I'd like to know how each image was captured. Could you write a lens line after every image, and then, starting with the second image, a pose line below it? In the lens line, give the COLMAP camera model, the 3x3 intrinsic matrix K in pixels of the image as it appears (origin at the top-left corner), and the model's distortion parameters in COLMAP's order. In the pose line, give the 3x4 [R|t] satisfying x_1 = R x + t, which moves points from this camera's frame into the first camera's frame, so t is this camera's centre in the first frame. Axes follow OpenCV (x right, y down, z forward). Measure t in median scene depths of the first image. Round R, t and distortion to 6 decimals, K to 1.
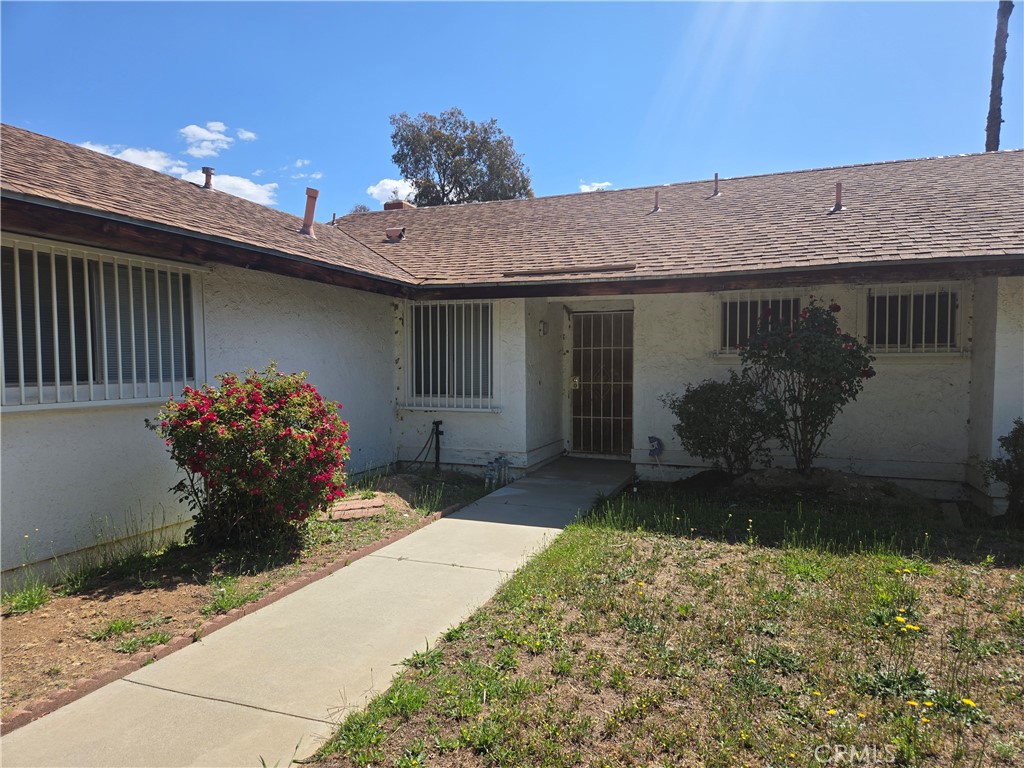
lens RADIAL K [[644.0, 0, 512.0], [0, 644.0, 384.0], [0, 0, 1]] dist [0.000336, -0.000262]
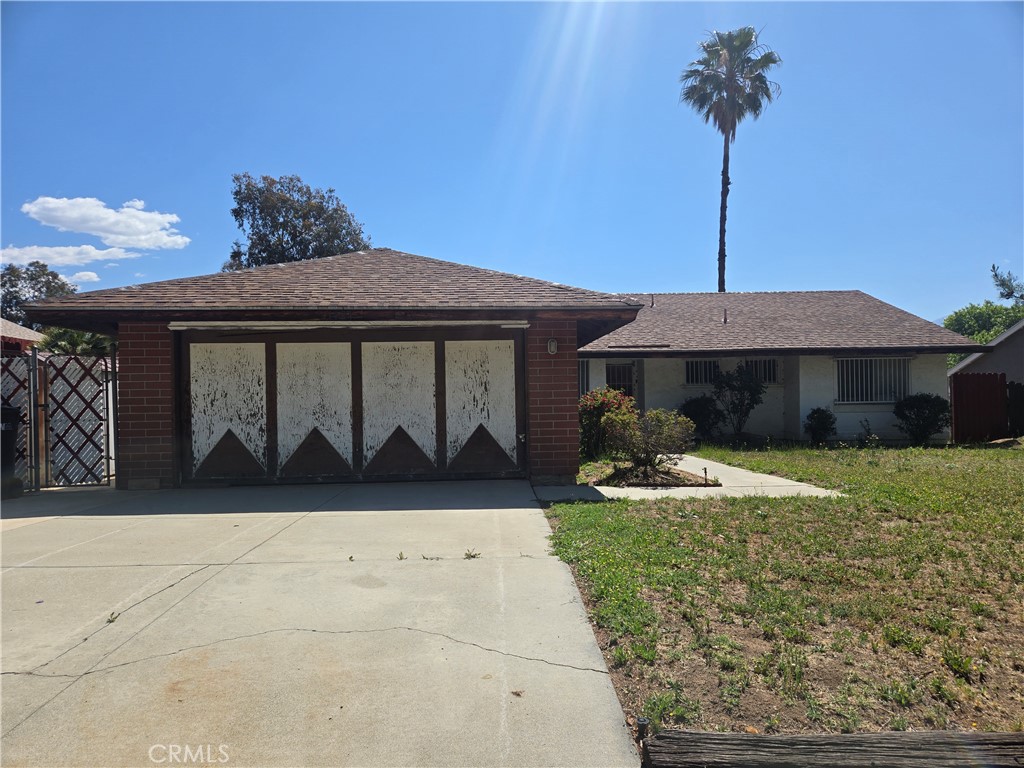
lens RADIAL K [[644.0, 0, 512.0], [0, 644.0, 384.0], [0, 0, 1]] dist [0.000336, -0.000262]
pose [[0.913315, 0.004473, 0.407230, -0.200957], [0.025727, 0.997309, -0.068655, 0.015152], [-0.406441, 0.073181, 0.910741, -0.134128]]
